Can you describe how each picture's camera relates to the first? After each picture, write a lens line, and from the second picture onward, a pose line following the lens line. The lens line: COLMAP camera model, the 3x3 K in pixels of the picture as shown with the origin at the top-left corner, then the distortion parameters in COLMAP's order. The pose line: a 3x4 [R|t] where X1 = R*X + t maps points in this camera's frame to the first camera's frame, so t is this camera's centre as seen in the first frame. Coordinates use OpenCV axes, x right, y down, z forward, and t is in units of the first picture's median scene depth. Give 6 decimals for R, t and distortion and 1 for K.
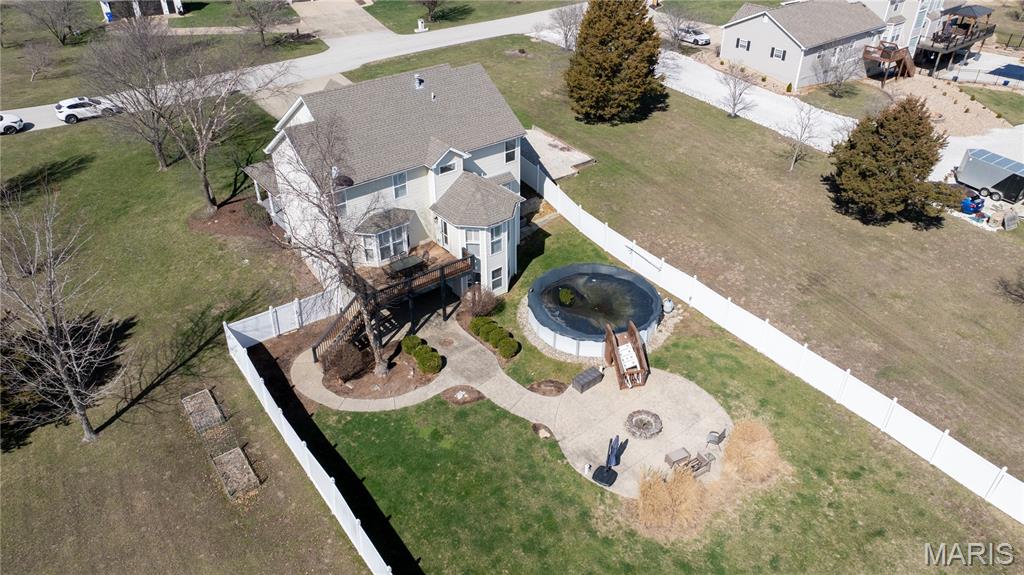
lens RADIAL K [[720.8, 0, 516.2], [0, 720.8, 284.6], [0, 0, 1]] dist [-0.030464, 0.023320]
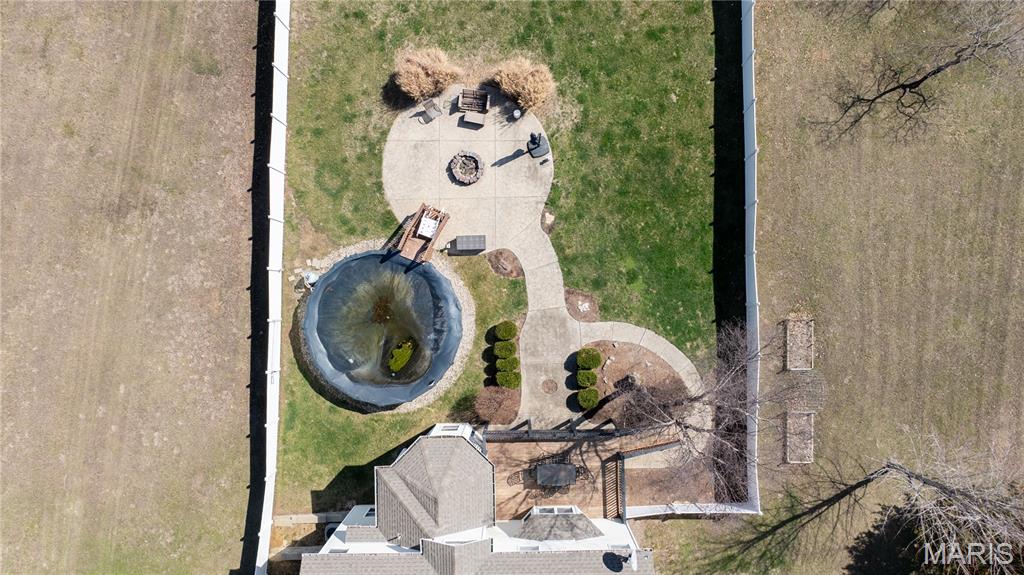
lens RADIAL K [[720.8, 0, 516.2], [0, 720.8, 284.6], [0, 0, 1]] dist [-0.030464, 0.023320]
pose [[-0.791093, -0.611675, 0.004949, 0.011213], [0.337776, -0.430080, 0.837221, -0.690785], [-0.509979, 0.663992, 0.546843, 0.475840]]
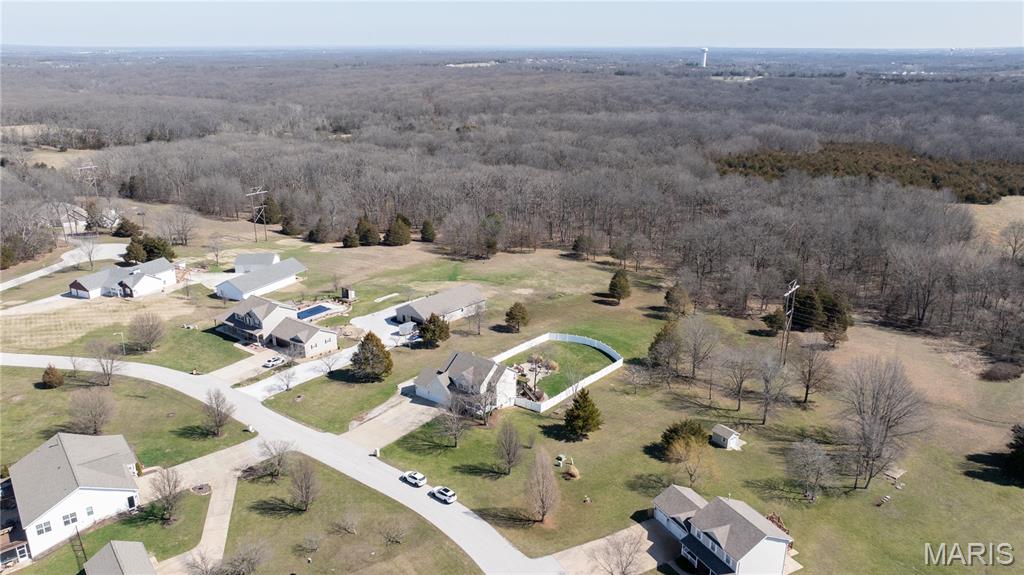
lens RADIAL K [[718.5, 0, 516.0], [0, 718.5, 287.5], [0, 0, 1]] dist [0.004006, -0.084536]
pose [[-0.262863, -0.314691, 0.912070, -3.909046], [0.532347, 0.741096, 0.409125, -2.190439], [-0.804680, 0.593082, -0.027283, 0.842763]]
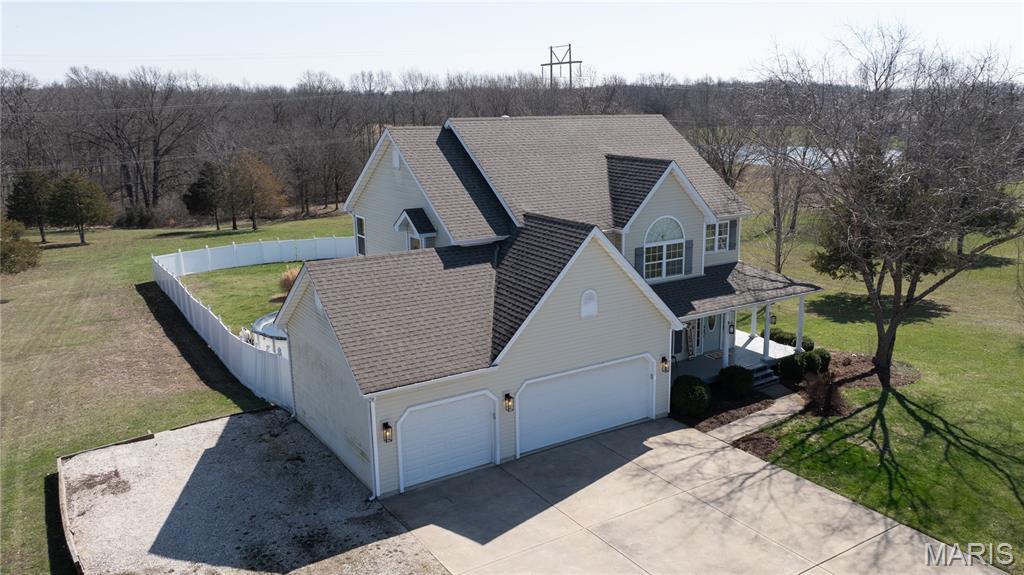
lens RADIAL K [[800.8, 0, 575.3], [0, 800.8, 284.9], [0, 0, 1]] dist [-0.031687, -0.002334]
pose [[-0.998363, -0.013253, 0.055646, -0.276888], [0.031293, 0.687782, 0.725242, -0.803363], [-0.047884, 0.725796, -0.686242, 1.832521]]
